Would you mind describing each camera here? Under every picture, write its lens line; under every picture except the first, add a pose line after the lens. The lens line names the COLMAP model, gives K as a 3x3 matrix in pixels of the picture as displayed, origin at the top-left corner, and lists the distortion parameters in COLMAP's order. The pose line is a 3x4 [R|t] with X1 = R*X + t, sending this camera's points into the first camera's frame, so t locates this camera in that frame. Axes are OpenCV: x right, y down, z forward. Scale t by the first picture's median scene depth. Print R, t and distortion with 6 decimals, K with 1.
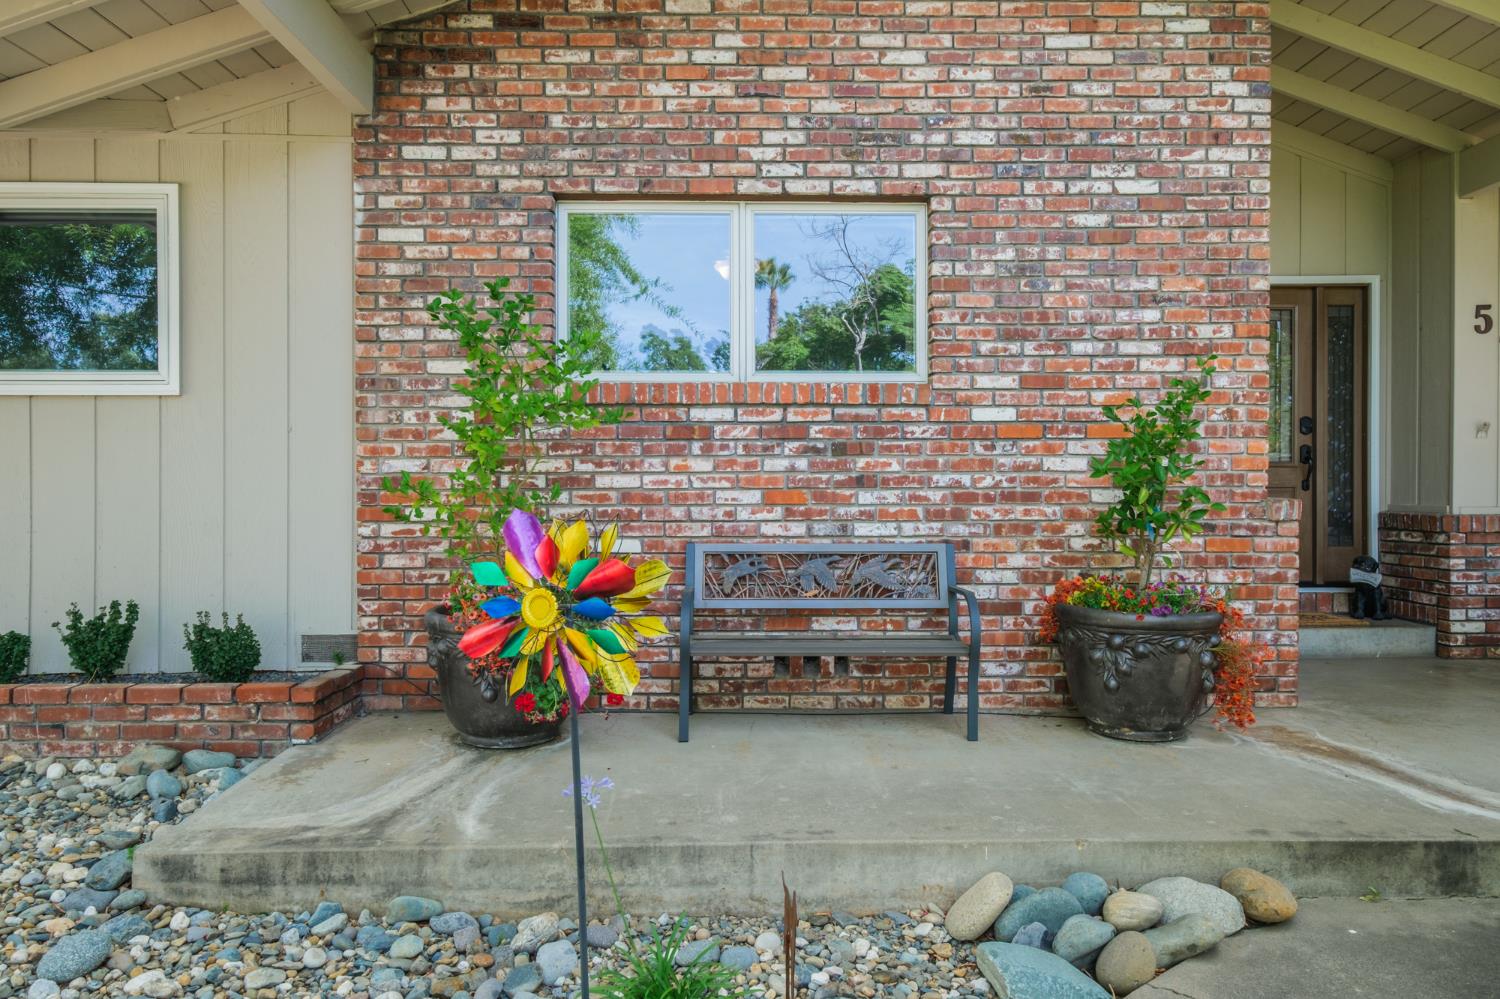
lens RADIAL K [[1003.5, 0, 750.2], [0, 1003.5, 496.3], [0, 0, 1]] dist [0.007533, -0.000759]
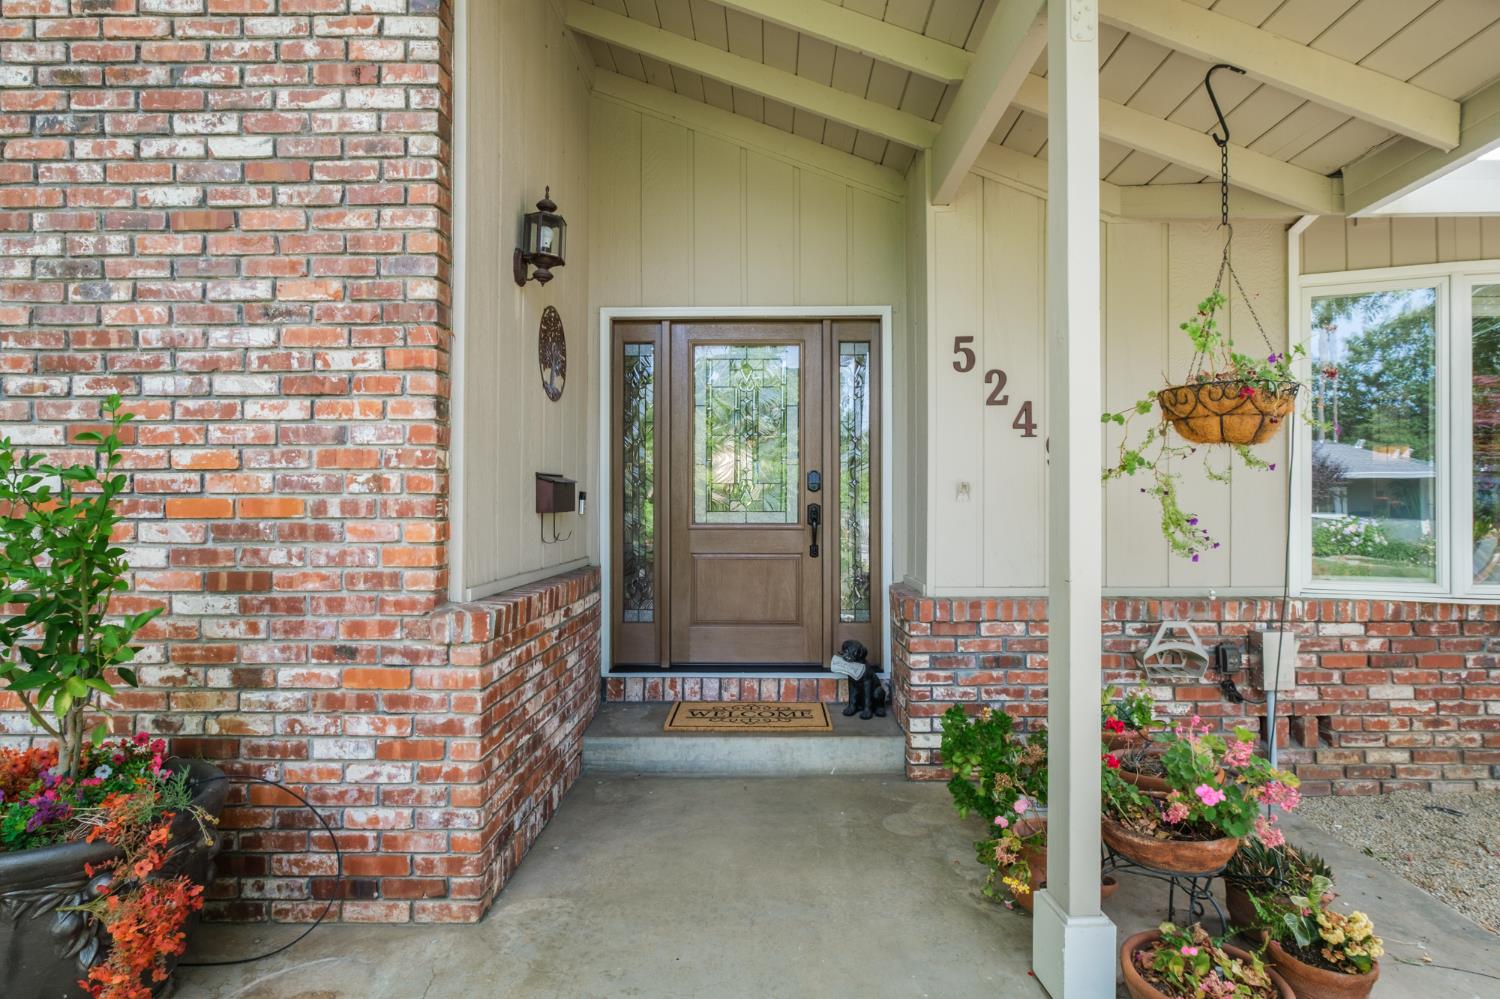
lens RADIAL K [[779.6, 0, 742.1], [0, 779.6, 502.3], [0, 0, 1]] dist [-0.001727, 0.000439]
pose [[0.999797, 0.002312, -0.019998, 0.732534], [-0.002585, 0.999904, -0.013617, -0.062754], [0.019965, 0.013665, 0.999707, 0.486536]]
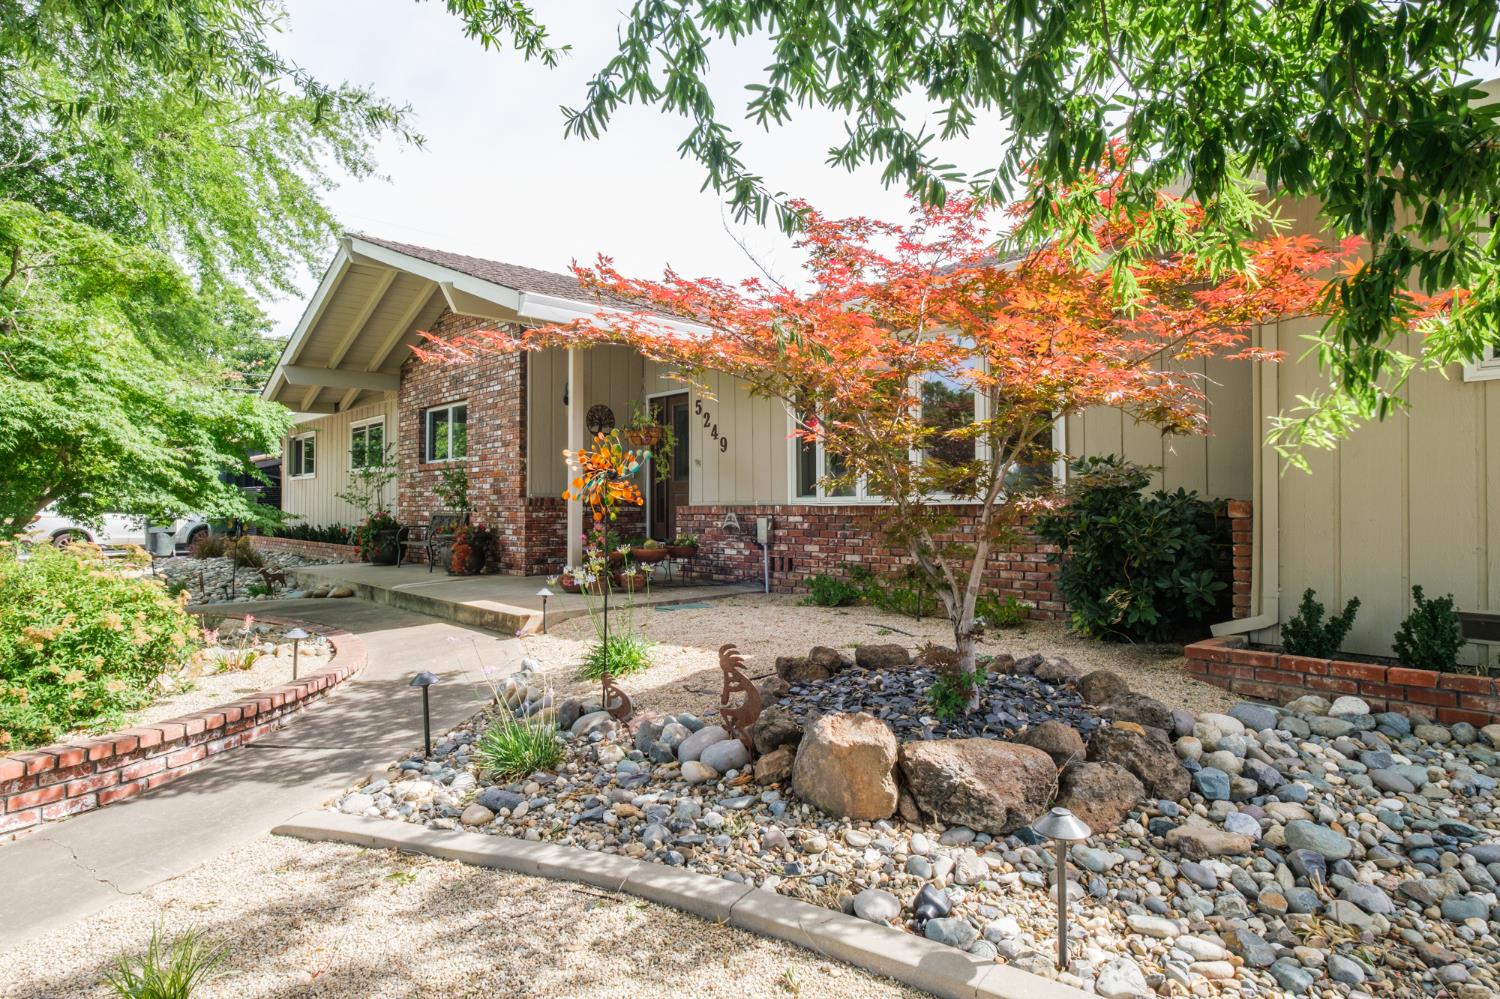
lens RADIAL K [[859.8, 0, 750.0], [0, 859.8, 499.5], [0, 0, 1]] dist [-0.000952, 0.016534]
pose [[0.652624, -0.005831, -0.757660, 2.675716], [-0.005147, 0.999913, -0.012129, 0.031854], [0.757665, 0.011816, 0.652537, -0.034561]]
